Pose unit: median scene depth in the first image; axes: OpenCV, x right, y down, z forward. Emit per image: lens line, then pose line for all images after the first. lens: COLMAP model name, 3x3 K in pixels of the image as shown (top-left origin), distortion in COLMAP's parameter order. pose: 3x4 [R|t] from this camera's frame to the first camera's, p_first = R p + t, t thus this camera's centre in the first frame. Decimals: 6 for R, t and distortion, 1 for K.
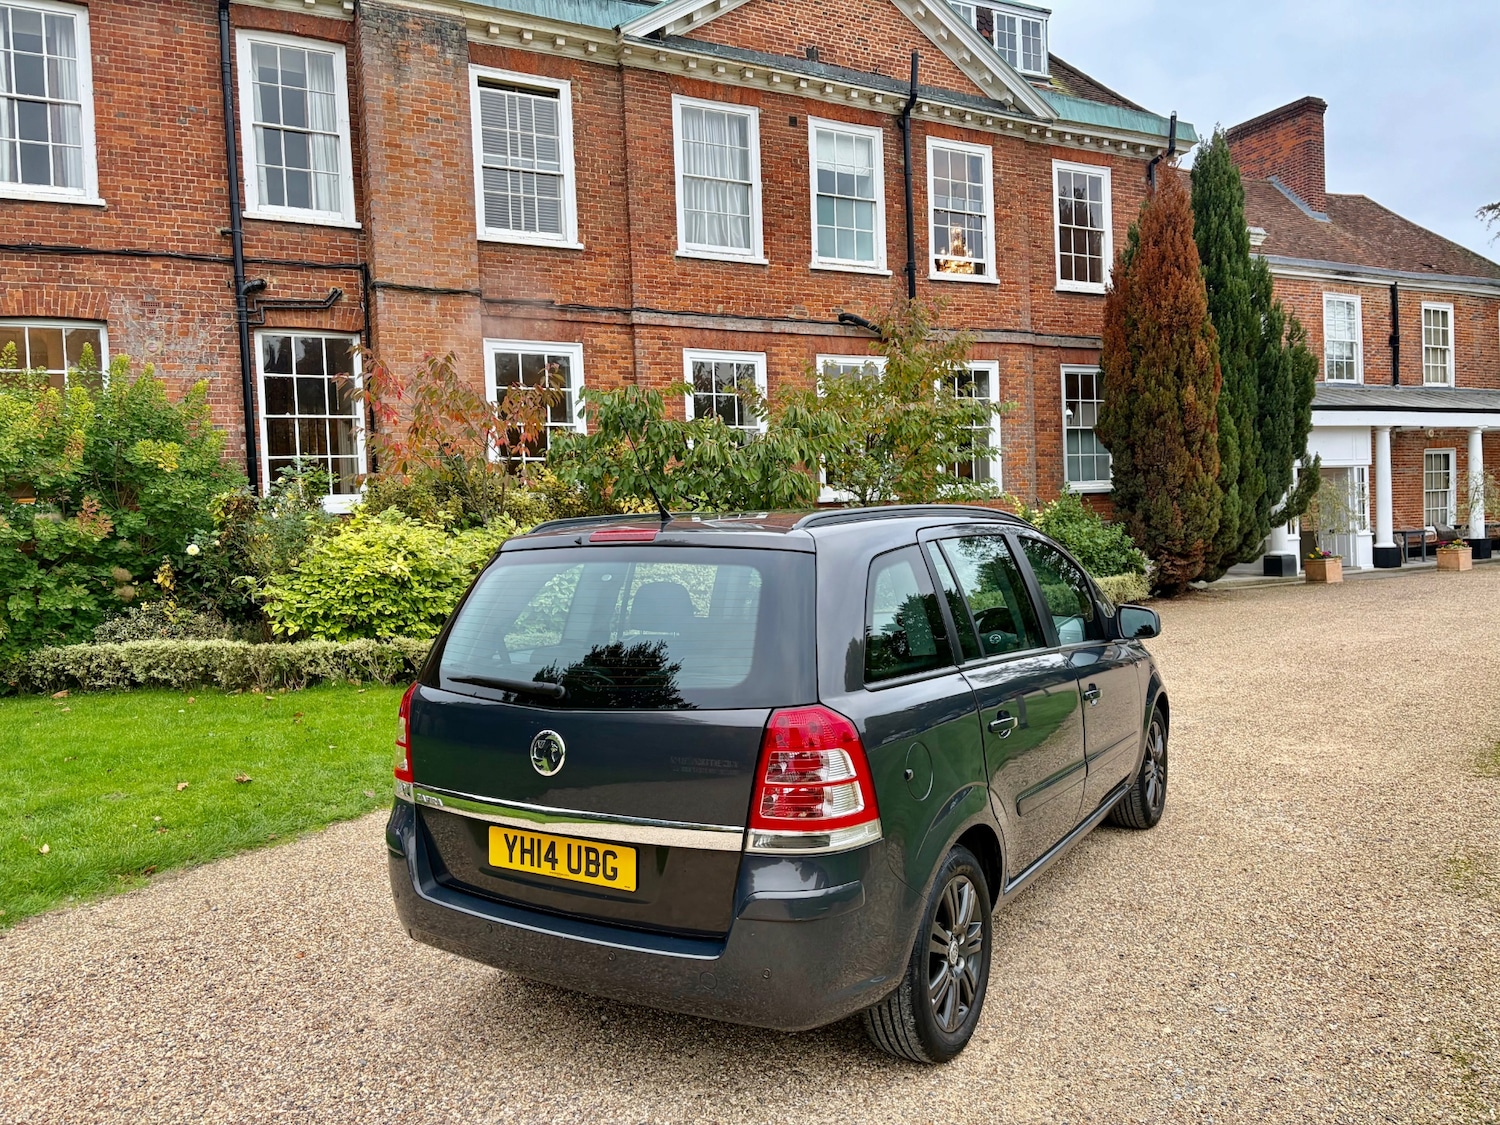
lens RADIAL K [[1132.4, 0, 750.3], [0, 1132.4, 565.1], [0, 0, 1]] dist [0.049787, -0.053810]
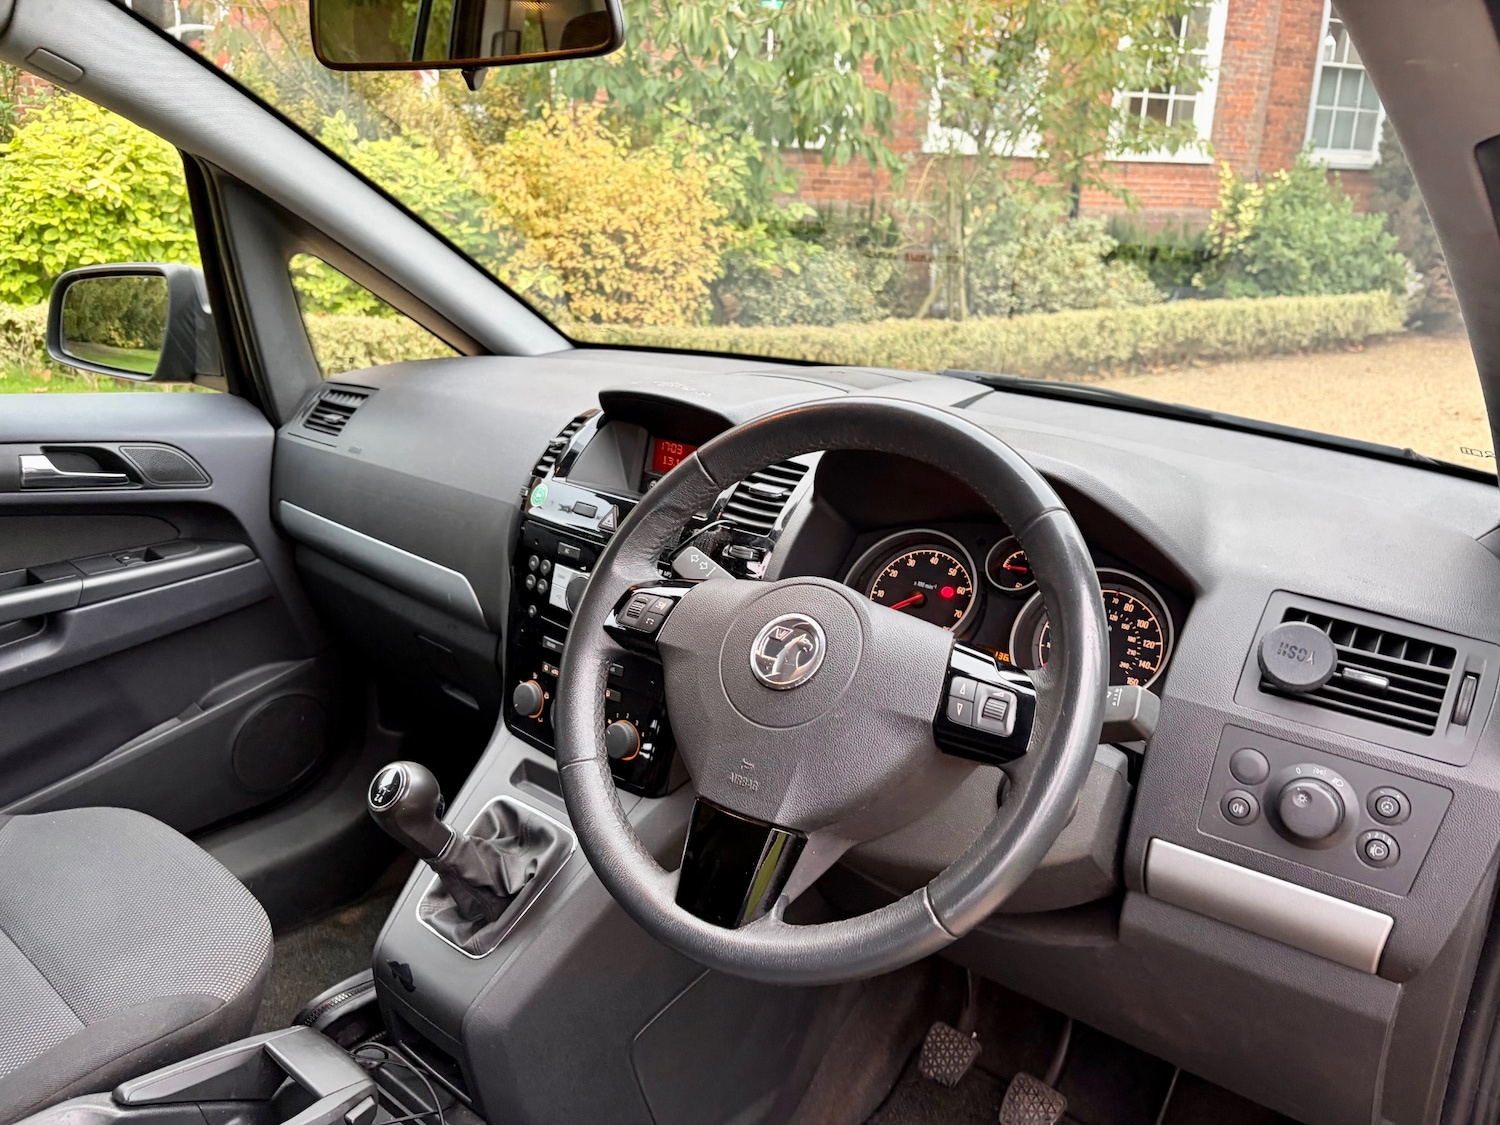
lens RADIAL K [[1132.4, 0, 751.2], [0, 1132.4, 567.6], [0, 0, 1]] dist [0.049787, -0.053810]
pose [[0.986897, 0.103178, -0.124051, 0.078744], [-0.066675, 0.960894, 0.268768, 0.007966], [0.146931, -0.256975, 0.955183, 0.300544]]
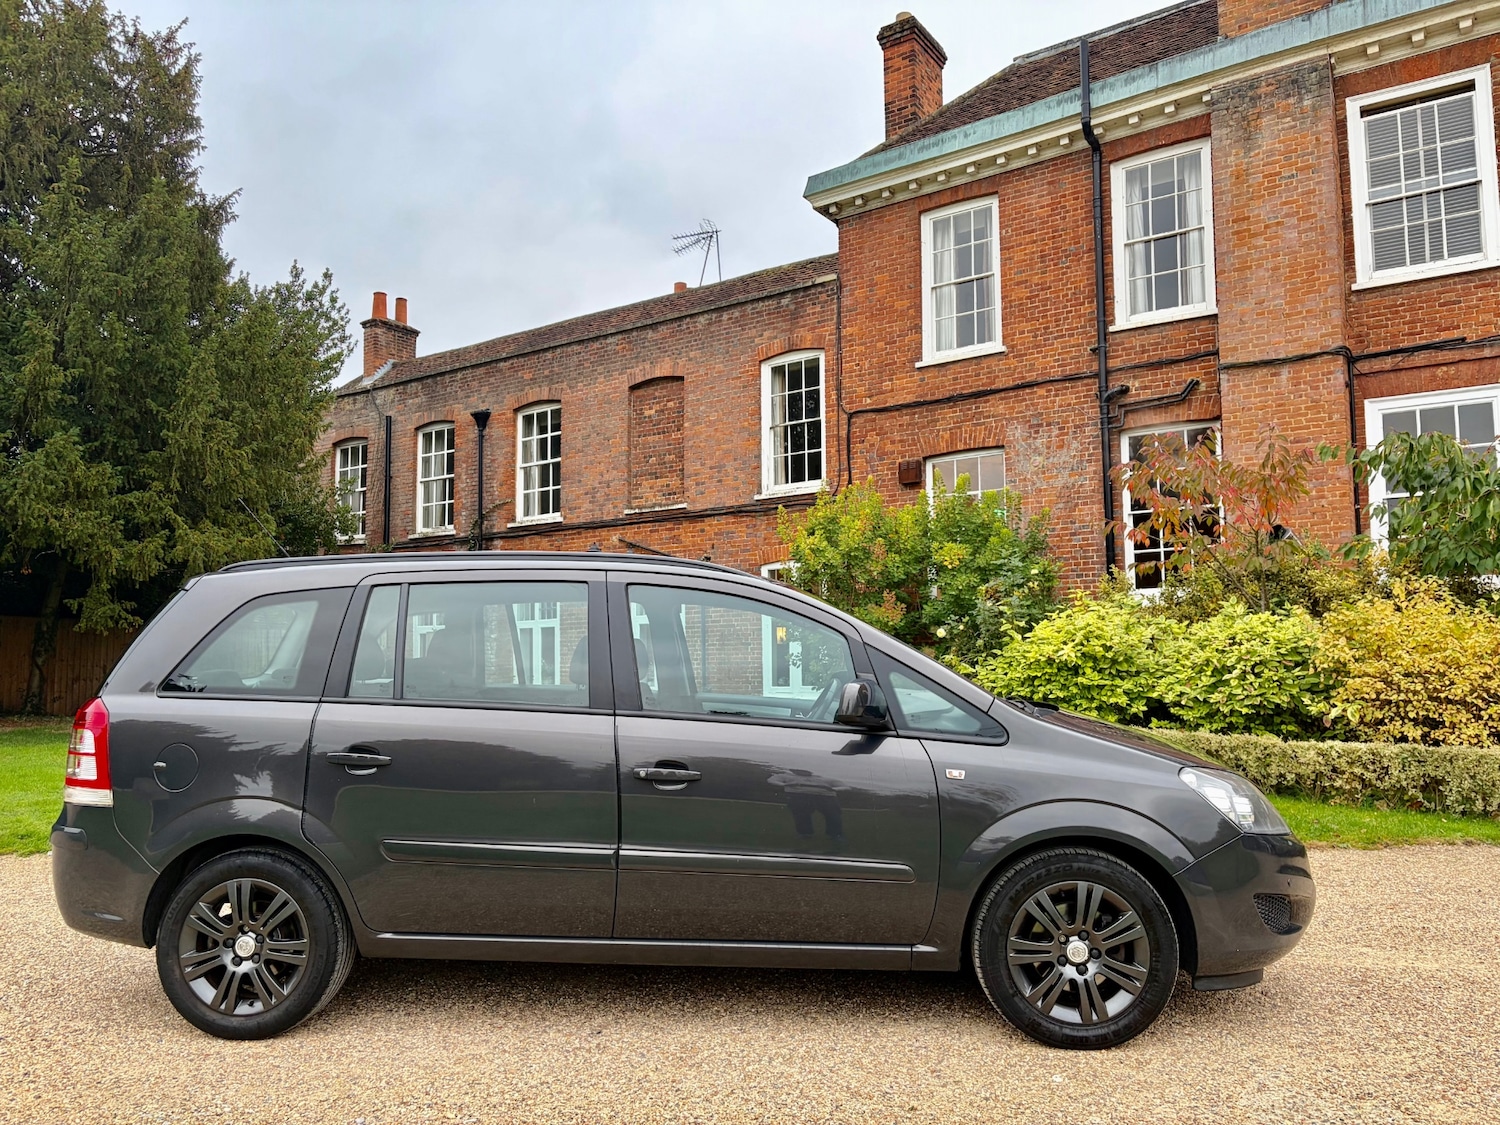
lens RADIAL K [[1132.4, 0, 751.6], [0, 1132.4, 580.6], [0, 0, 1]] dist [0.049787, -0.053810]
pose [[0.455636, -0.033404, -0.889539, 0.317016], [-0.040366, 0.997492, -0.058134, 0.005809], [0.889251, 0.062395, 0.453145, 0.203763]]
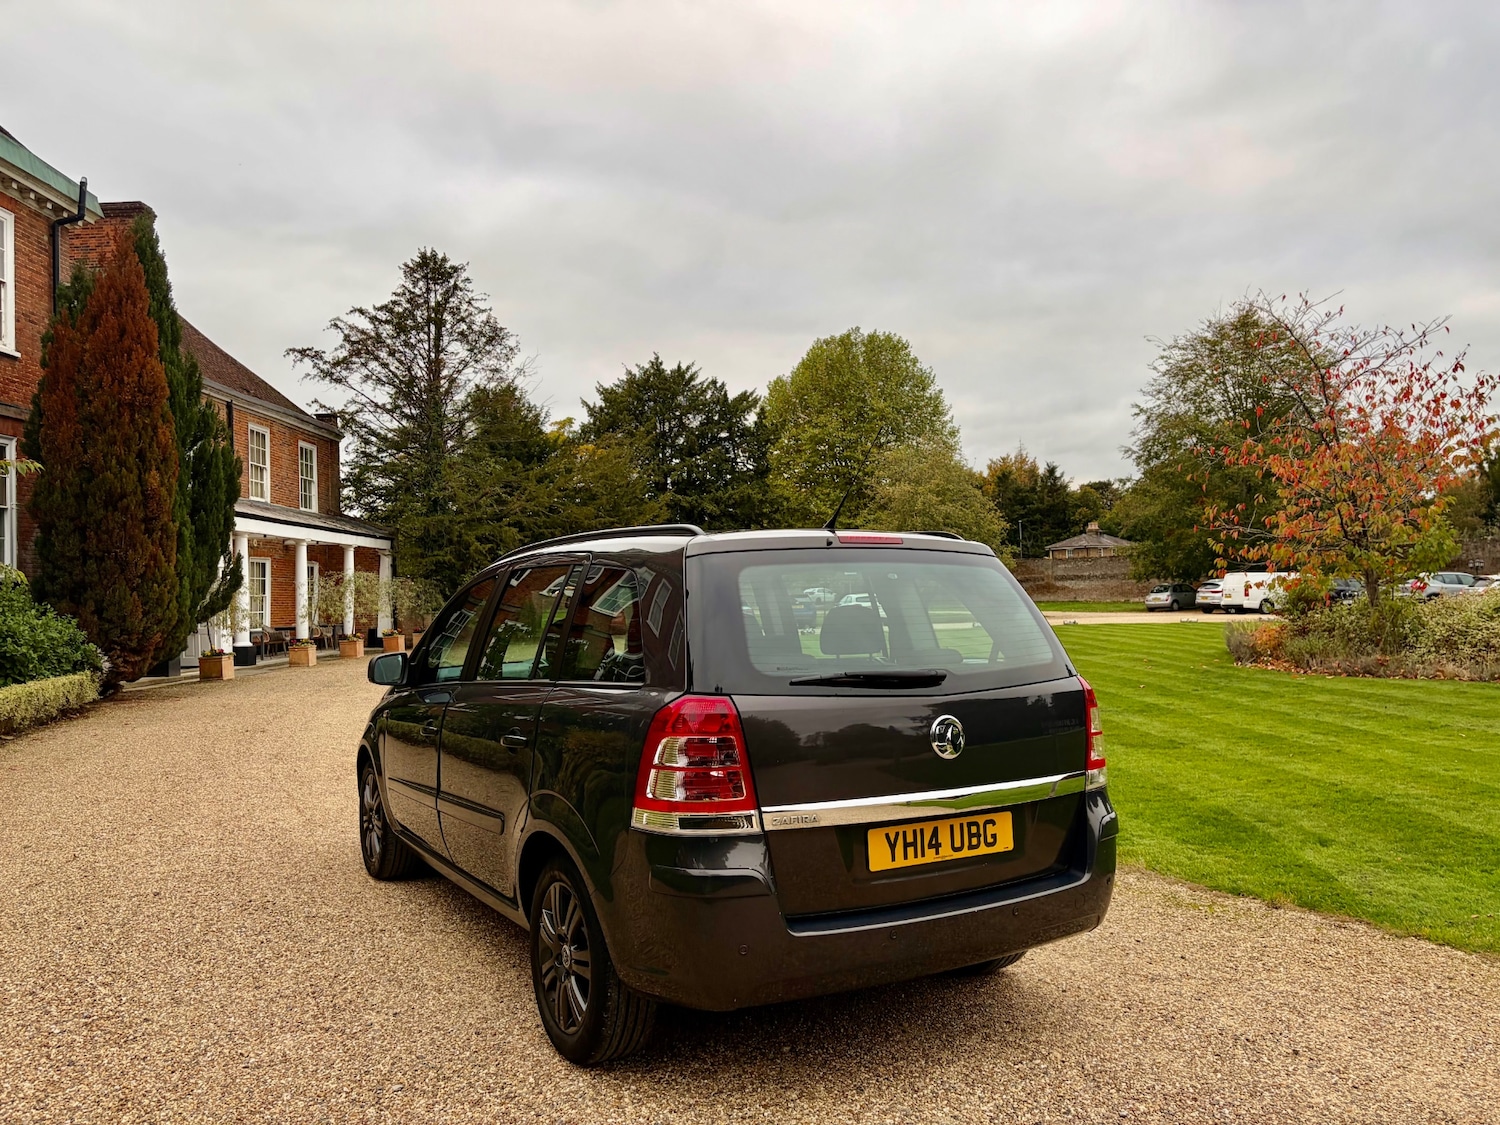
lens RADIAL K [[1132.4, 0, 765.2], [0, 1132.4, 568.2], [0, 0, 1]] dist [0.049787, -0.053810]
pose [[0.466085, 0.051637, 0.883232, -0.240409], [0.036327, 0.996337, -0.077419, 0.017414], [-0.883994, 0.068169, 0.462502, 0.133387]]
